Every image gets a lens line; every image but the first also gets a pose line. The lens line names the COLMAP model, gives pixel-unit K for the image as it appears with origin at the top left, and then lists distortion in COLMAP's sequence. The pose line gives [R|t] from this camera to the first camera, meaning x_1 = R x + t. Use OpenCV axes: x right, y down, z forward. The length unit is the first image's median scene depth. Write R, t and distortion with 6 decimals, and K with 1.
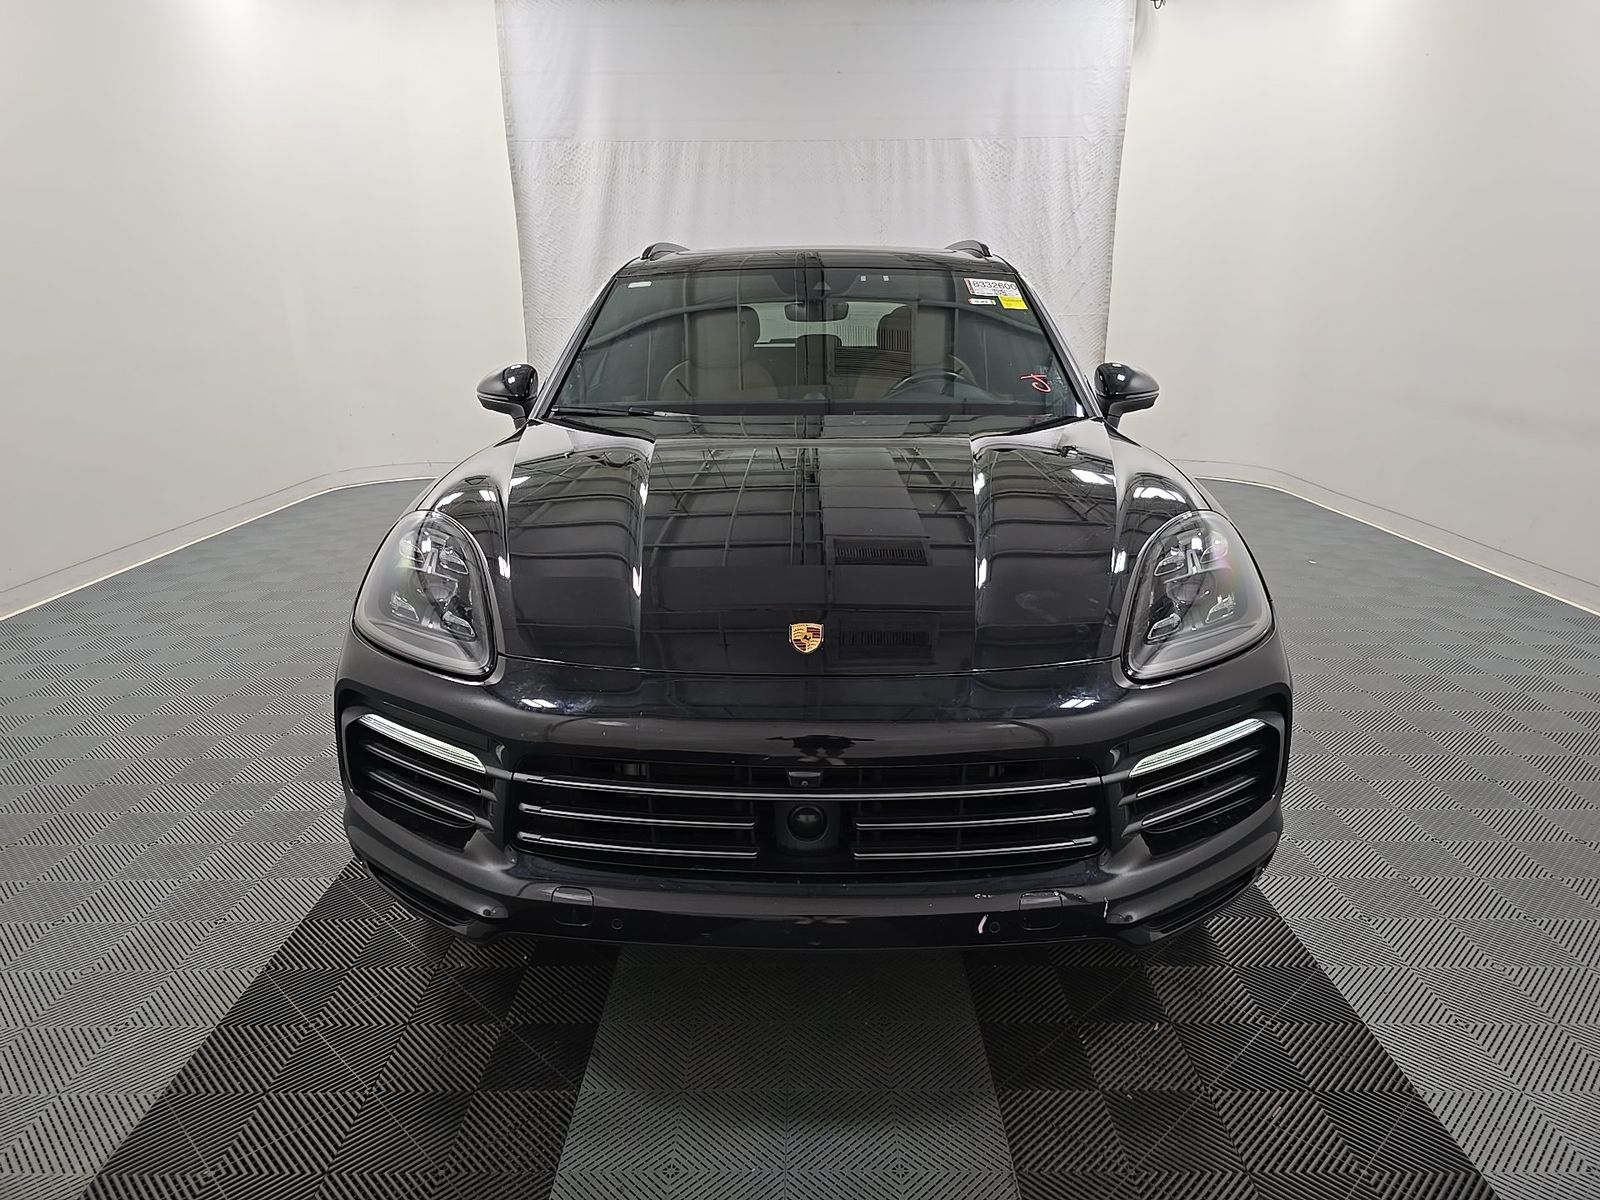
lens RADIAL K [[1089.0, 0, 800.0], [0, 1089.0, 600.0], [0, 0, 1]] dist [0.002348, 0.000304]
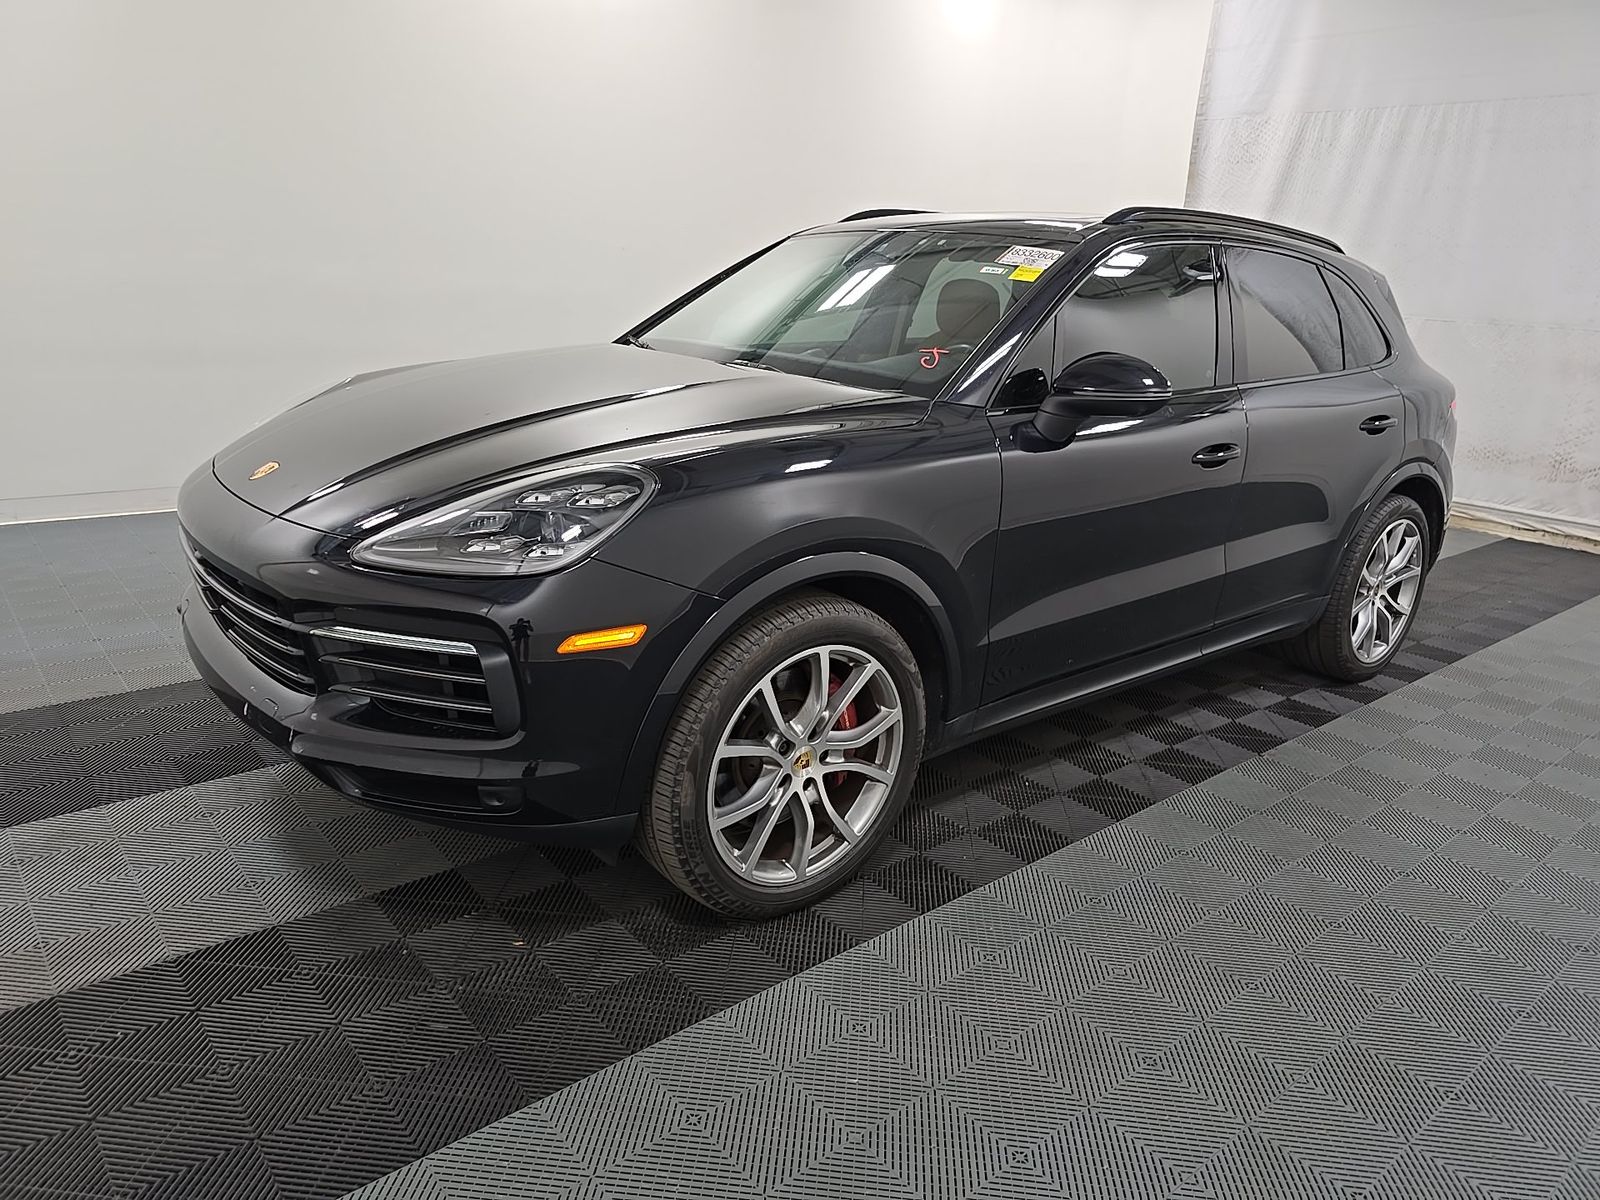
lens RADIAL K [[1089.0, 0, 800.0], [0, 1089.0, 600.0], [0, 0, 1]] dist [0.002348, 0.000304]
pose [[0.649631, 0.252817, -0.716982, 1.137373], [-0.250179, 0.961652, 0.112412, -0.102958], [0.717906, 0.106348, 0.687968, 0.431873]]
